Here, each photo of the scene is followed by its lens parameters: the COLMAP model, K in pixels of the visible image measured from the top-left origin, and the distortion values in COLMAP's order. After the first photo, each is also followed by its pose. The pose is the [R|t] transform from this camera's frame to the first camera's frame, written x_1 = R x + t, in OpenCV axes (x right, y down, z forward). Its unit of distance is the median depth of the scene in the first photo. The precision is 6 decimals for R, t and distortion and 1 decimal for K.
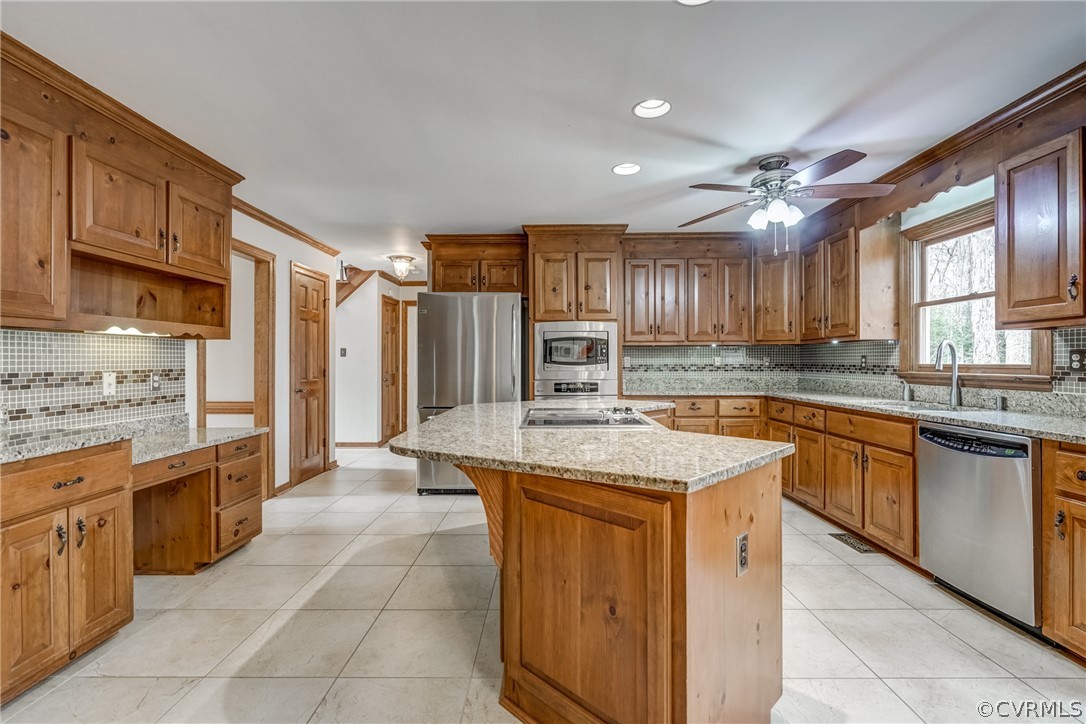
lens RADIAL K [[494.4, 0, 540.7], [0, 494.4, 362.1], [0, 0, 1]] dist [-0.000513, -0.000065]
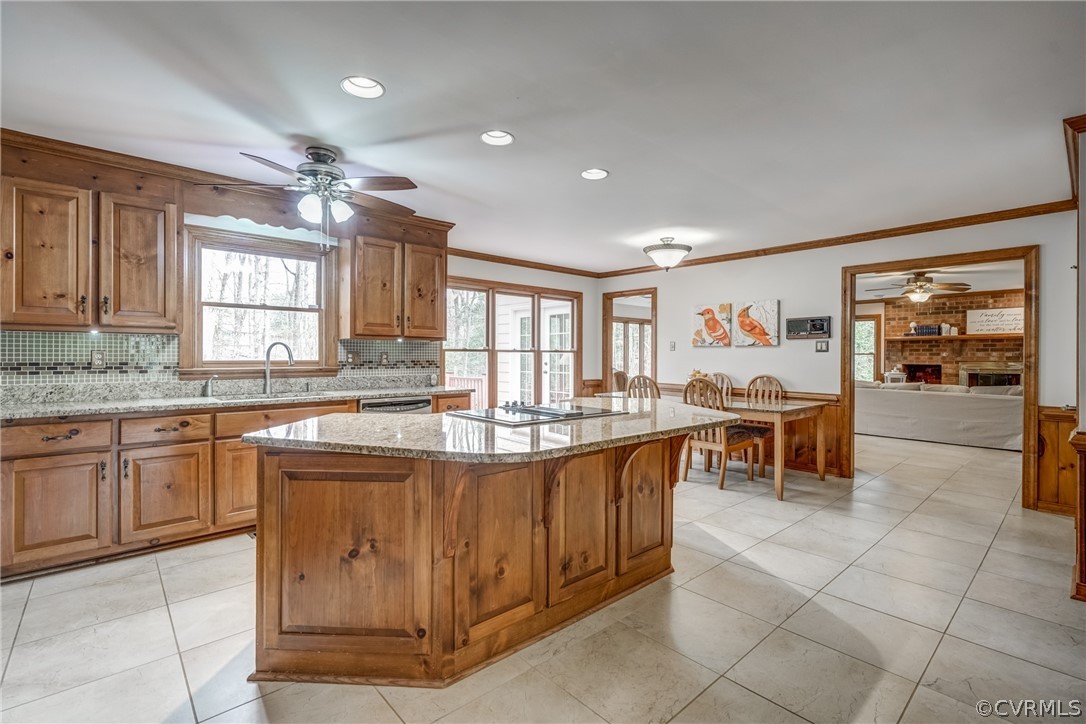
lens RADIAL K [[494.4, 0, 537.9], [0, 494.4, 359.1], [0, 0, 1]] dist [-0.000513, -0.000065]
pose [[-0.679321, -0.005329, 0.733822, -0.612143], [-0.002168, 0.999984, 0.005255, -0.007828], [-0.733838, 0.001979, -0.679321, 1.537820]]
